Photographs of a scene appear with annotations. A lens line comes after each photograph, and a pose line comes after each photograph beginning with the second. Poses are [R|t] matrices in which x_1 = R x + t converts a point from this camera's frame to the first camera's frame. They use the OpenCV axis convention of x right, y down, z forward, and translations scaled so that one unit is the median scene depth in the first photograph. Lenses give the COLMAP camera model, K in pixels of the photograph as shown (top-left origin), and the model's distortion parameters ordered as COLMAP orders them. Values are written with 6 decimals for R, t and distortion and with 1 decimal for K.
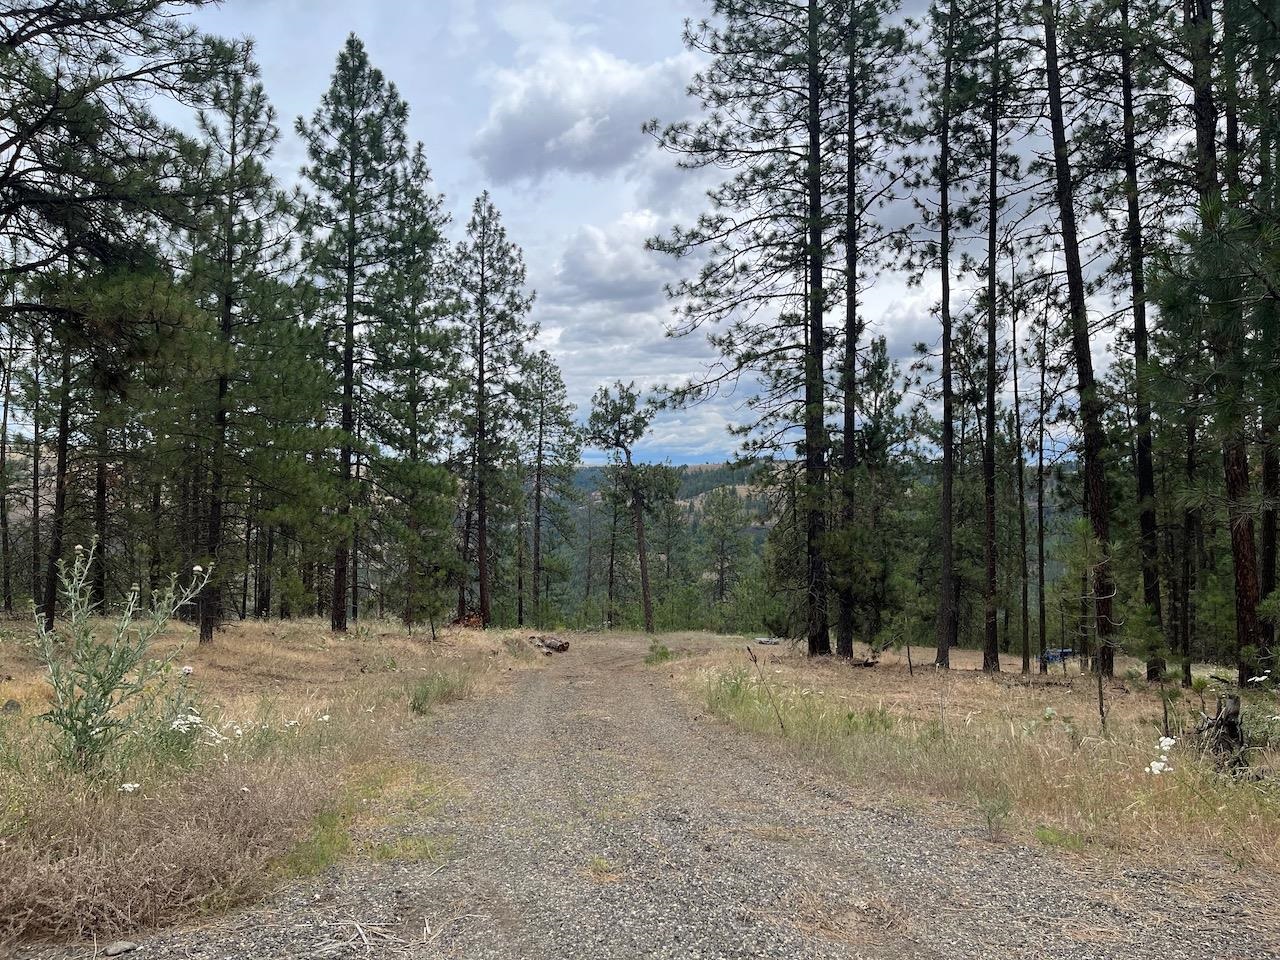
lens RADIAL K [[954.8, 0, 640.0], [0, 954.8, 480.0], [0, 0, 1]] dist [-0.000253, -0.000047]
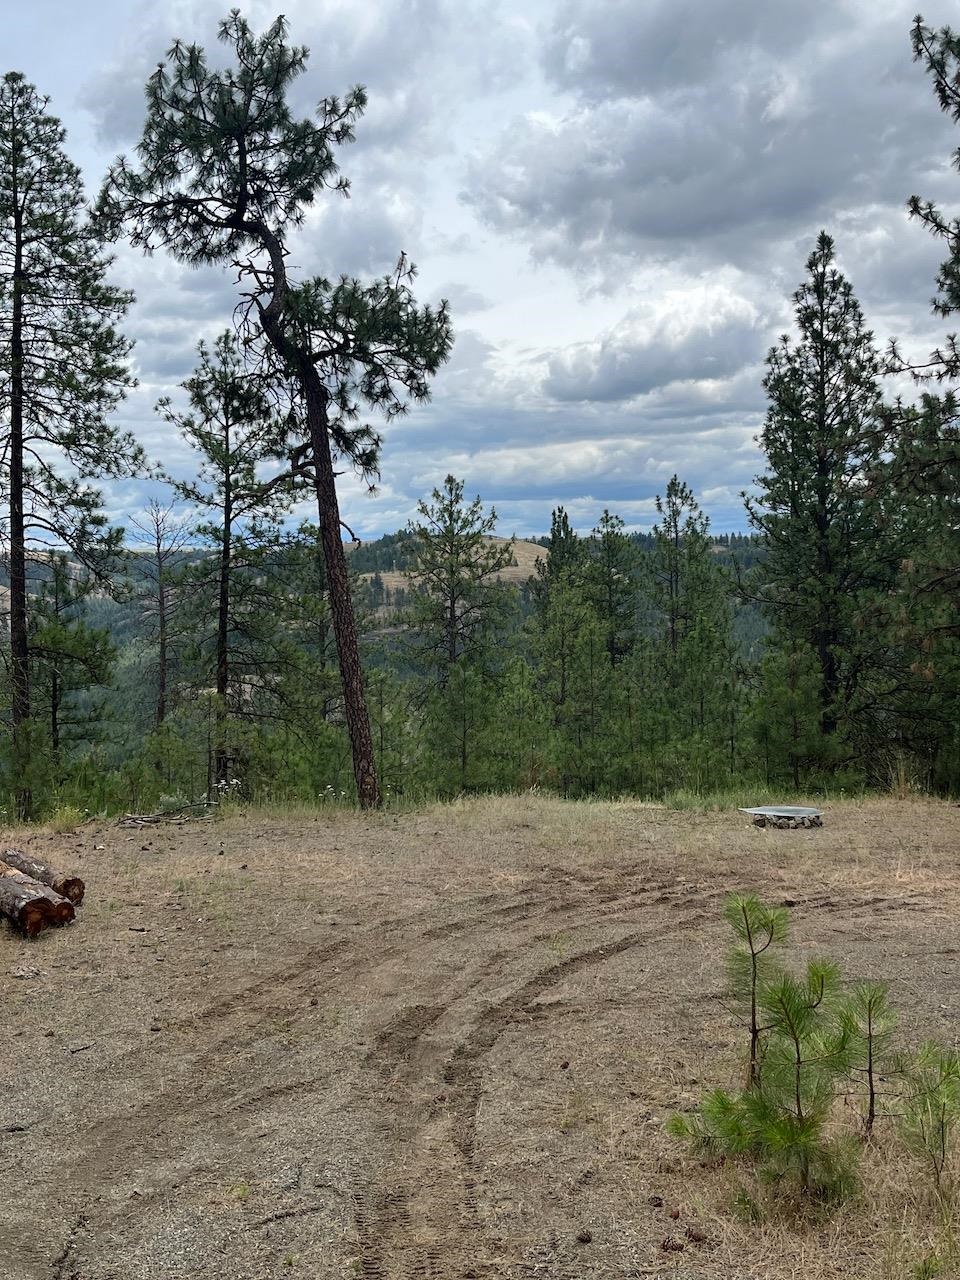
lens RADIAL K [[1428.2, 0, 480.0], [0, 1428.2, 640.0], [0, 0, 1]] dist [0.013133, 0.029165]
pose [[0.985533, -0.032846, 0.166273, -0.028054], [0.023694, 0.998108, 0.056734, 0.074466], [-0.167822, -0.051974, 0.984446, 0.506620]]
